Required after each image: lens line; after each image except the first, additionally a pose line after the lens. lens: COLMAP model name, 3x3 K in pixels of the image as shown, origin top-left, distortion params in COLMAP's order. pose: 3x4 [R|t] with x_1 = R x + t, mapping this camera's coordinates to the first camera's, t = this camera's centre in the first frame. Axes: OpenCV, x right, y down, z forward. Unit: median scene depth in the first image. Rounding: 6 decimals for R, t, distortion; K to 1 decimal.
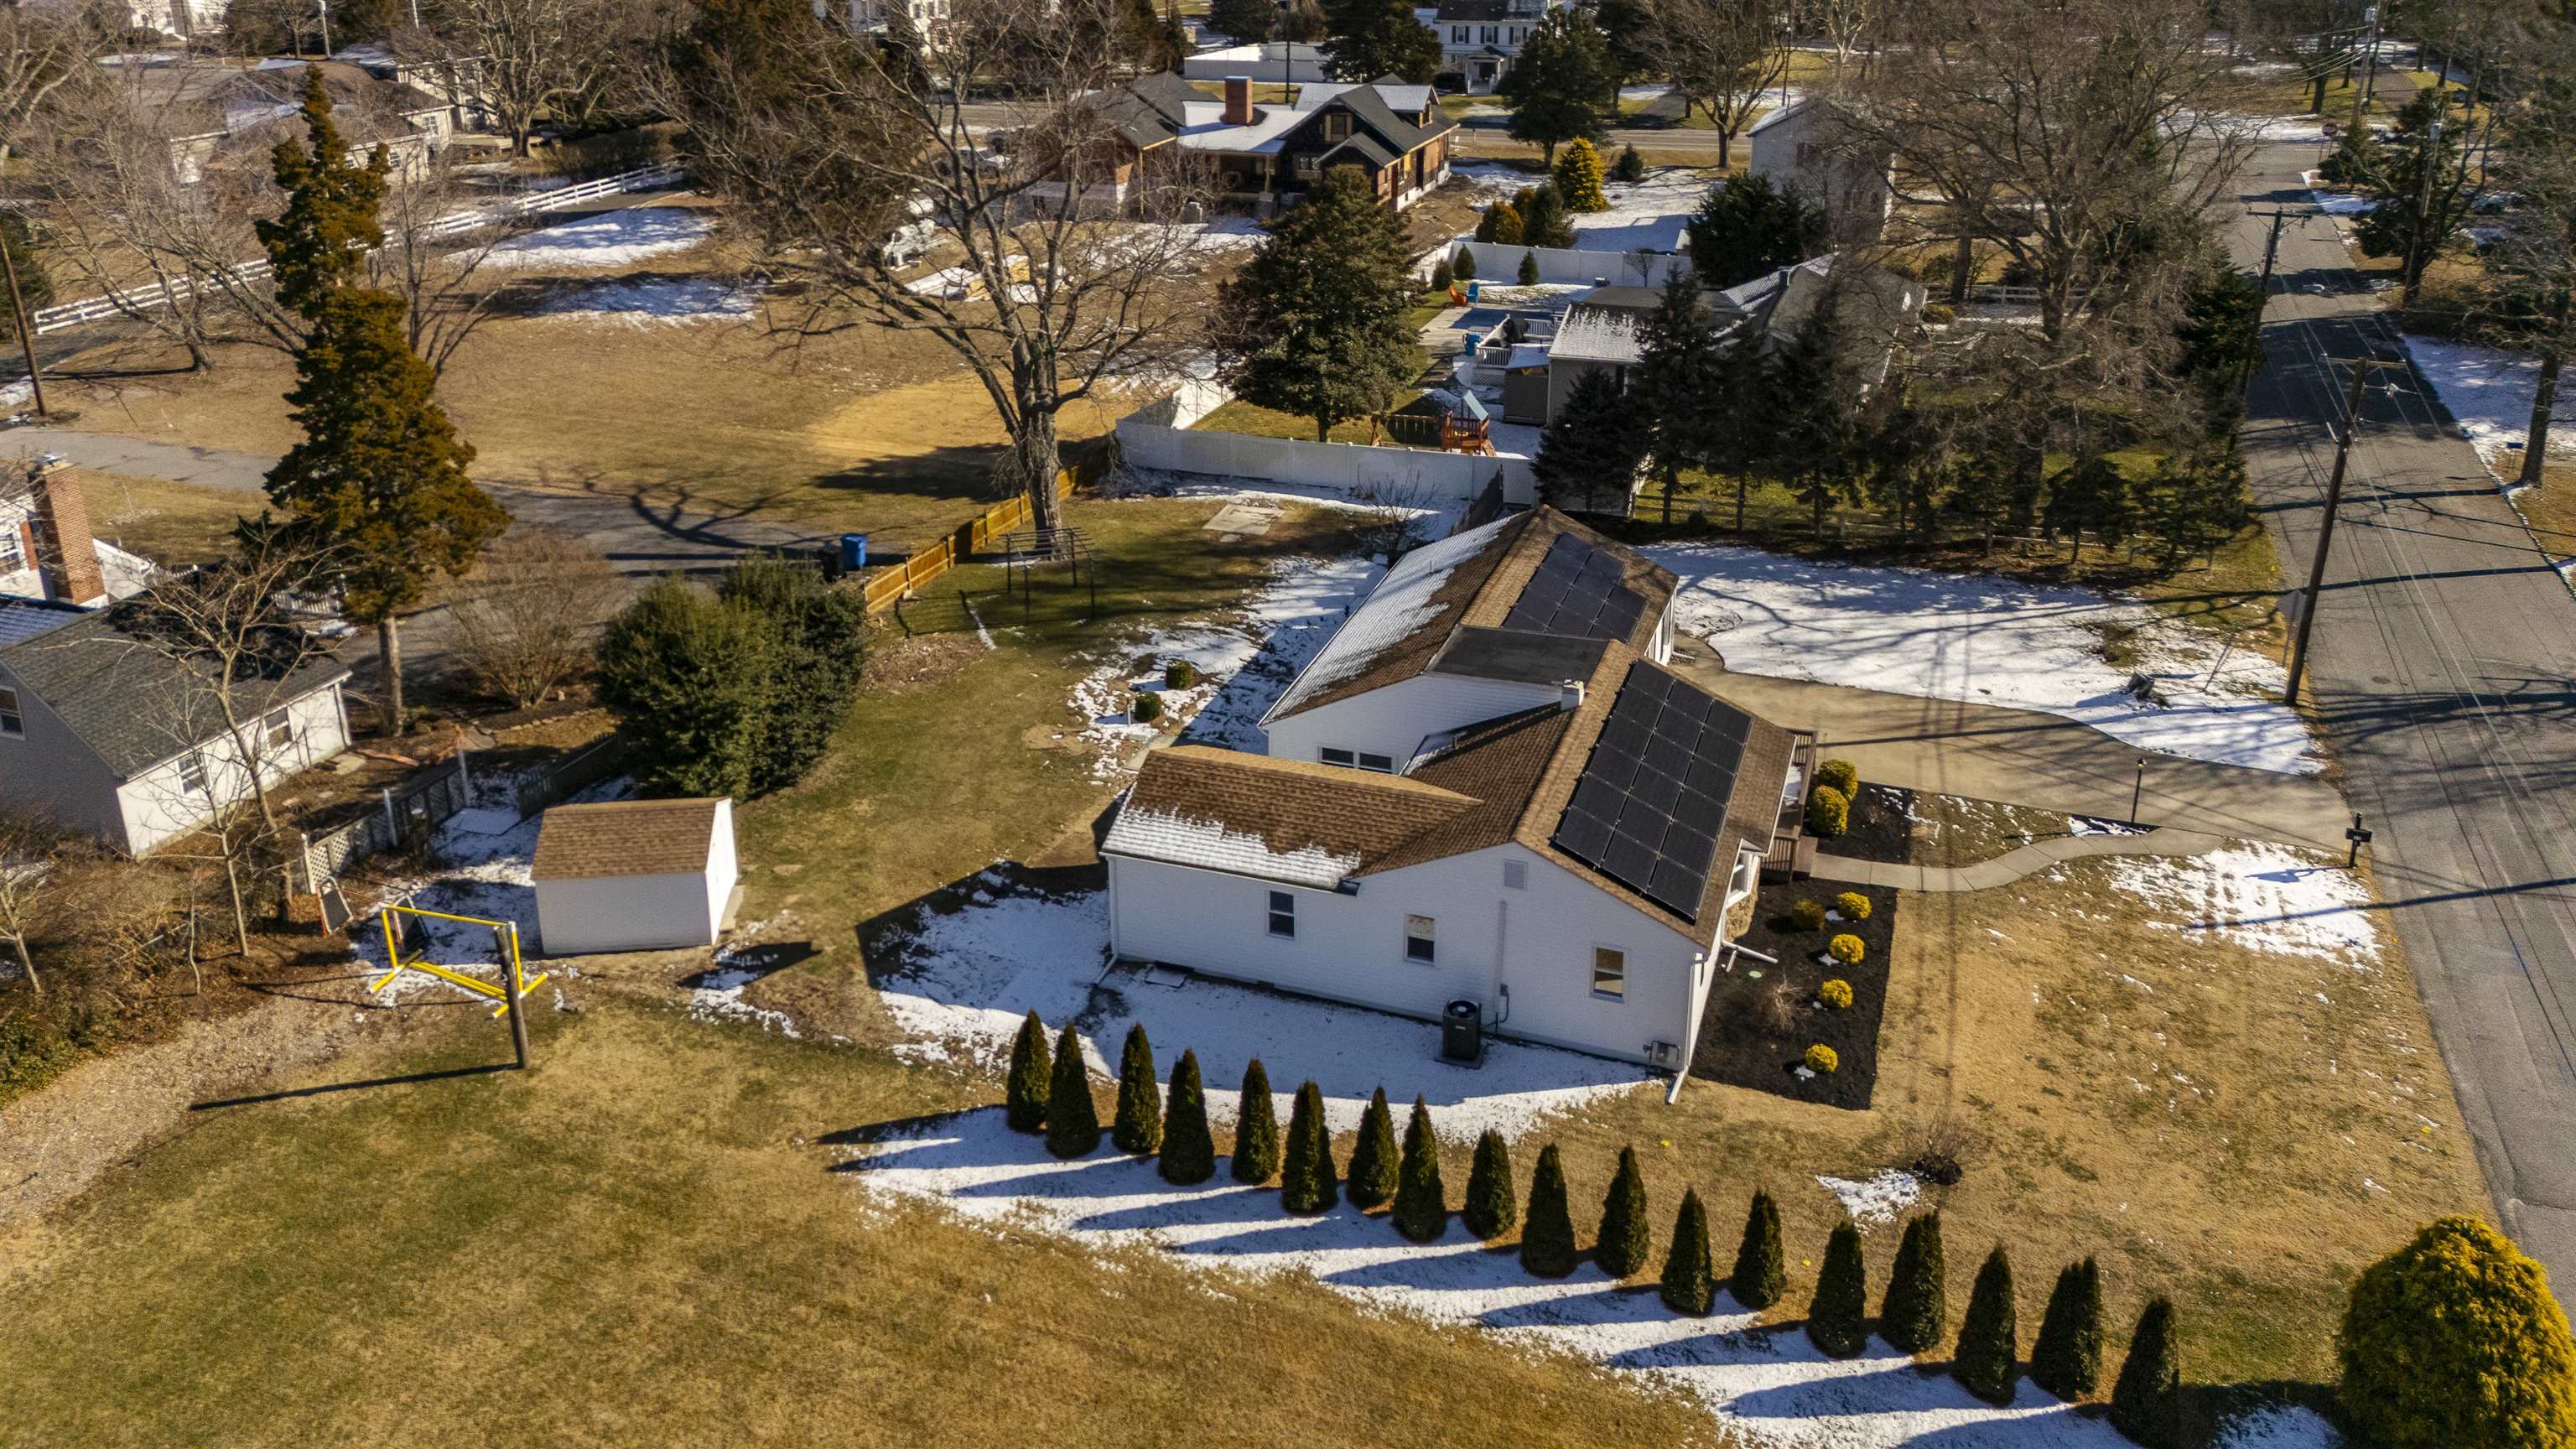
lens RADIAL K [[1862.7, 0, 1288.0], [0, 1862.7, 724.5], [0, 0, 1]] dist [0.081963, -0.001392]
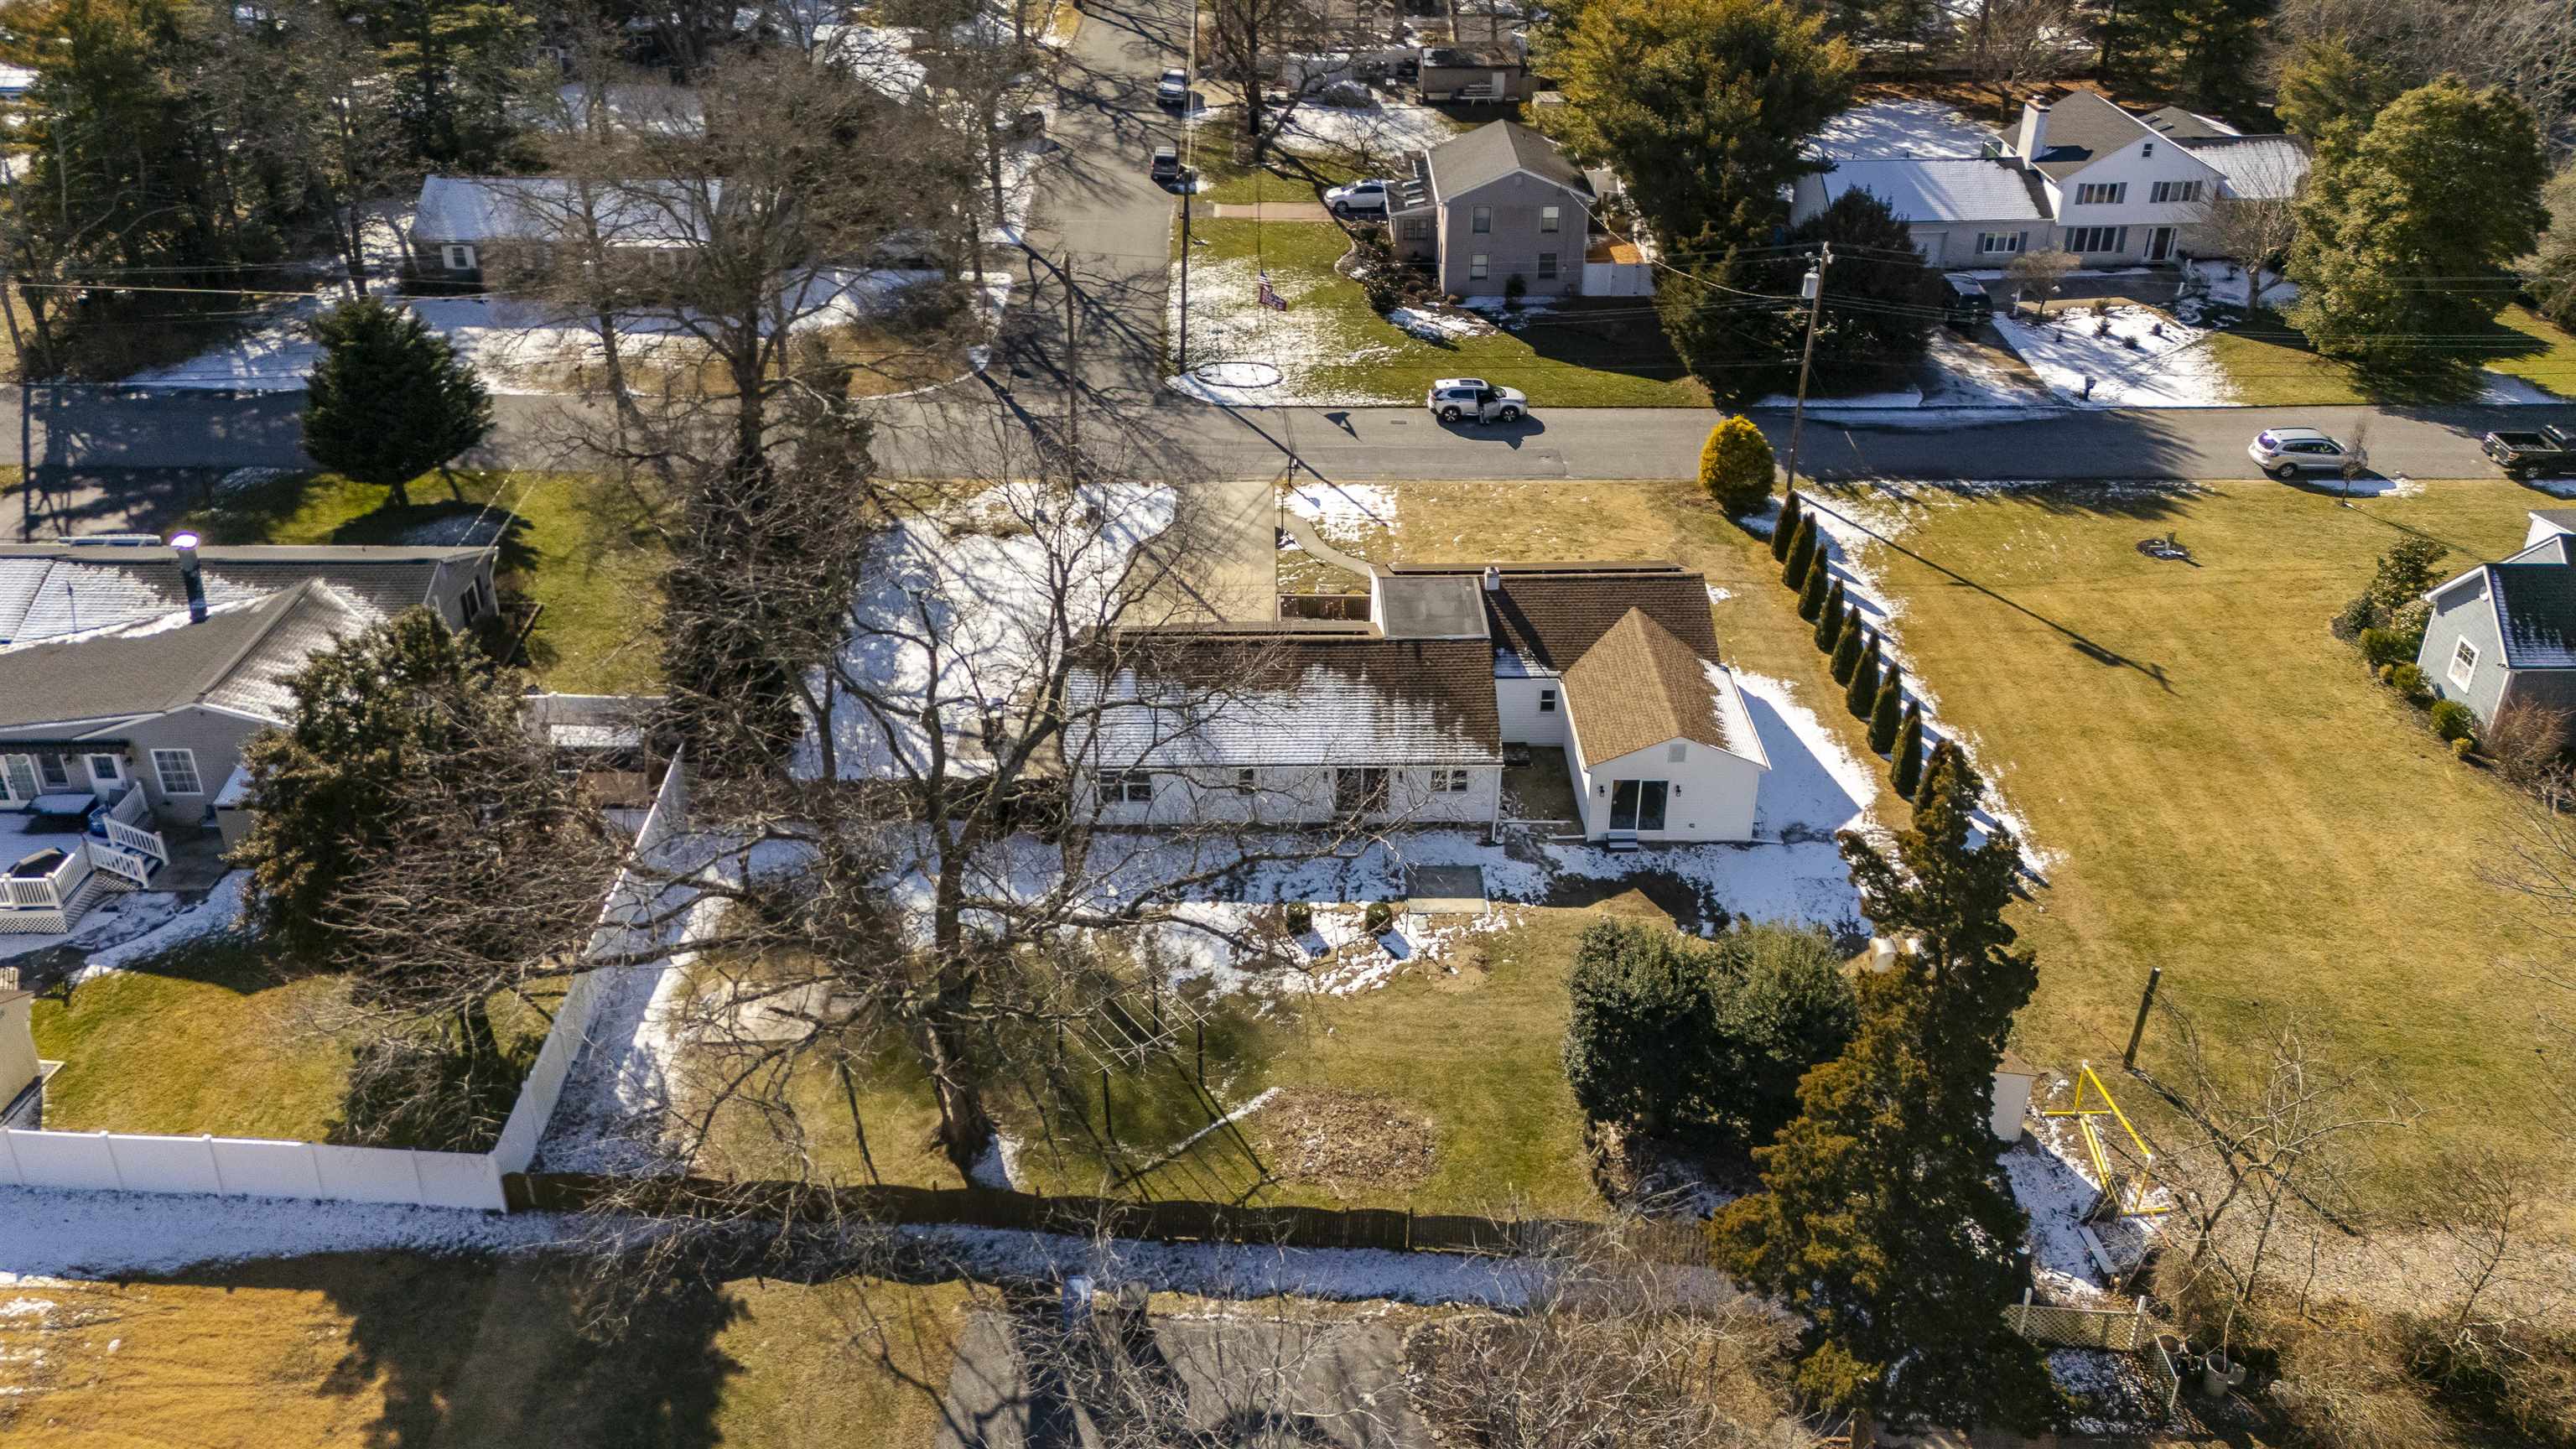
lens RADIAL K [[1793.4, 0, 1288.0], [0, 1793.4, 724.5], [0, 0, 1]] dist [0.088883, -0.044107]
pose [[-0.351301, -0.498328, 0.792627, -0.920207], [0.400796, 0.685051, 0.608332, -0.821123], [-0.846138, 0.531389, -0.040931, 1.215607]]
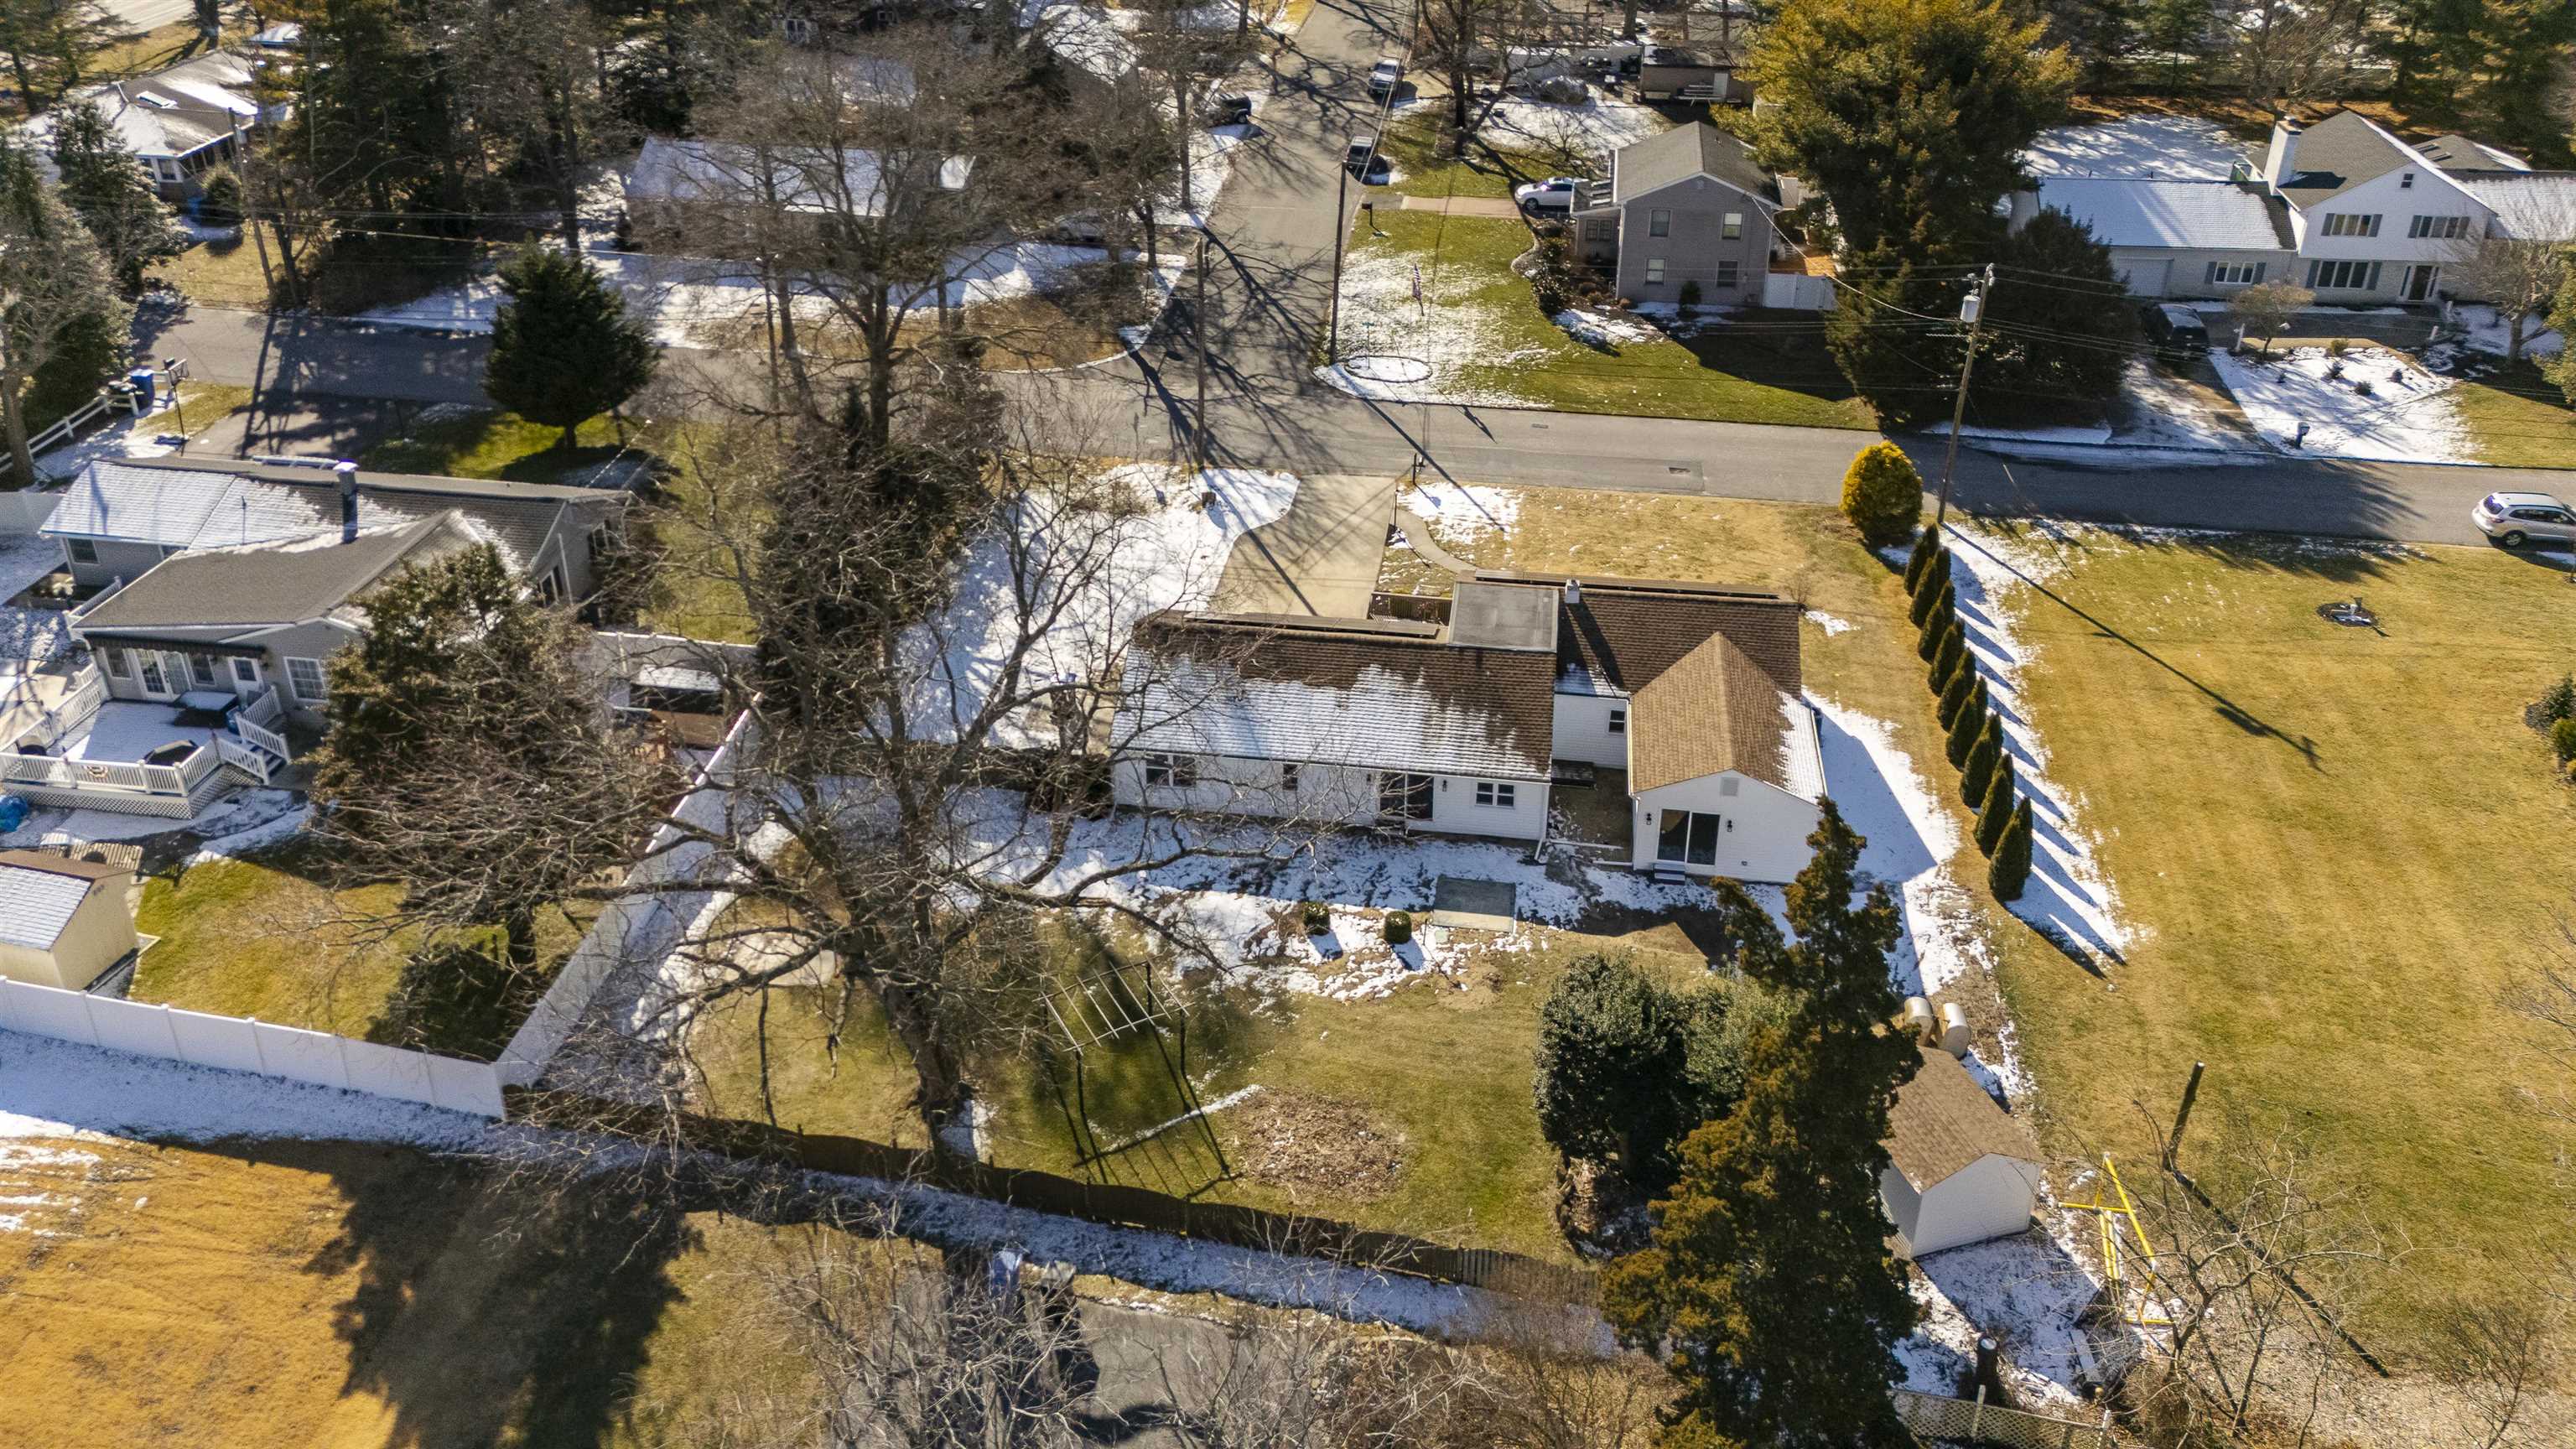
lens RADIAL K [[1793.4, 0, 1288.0], [0, 1793.4, 724.5], [0, 0, 1]] dist [0.088883, -0.044107]
pose [[-0.199951, -0.525580, 0.826913, -0.947465], [0.419217, 0.716917, 0.557035, -0.764903], [-0.885594, 0.458035, 0.076984, 1.100642]]
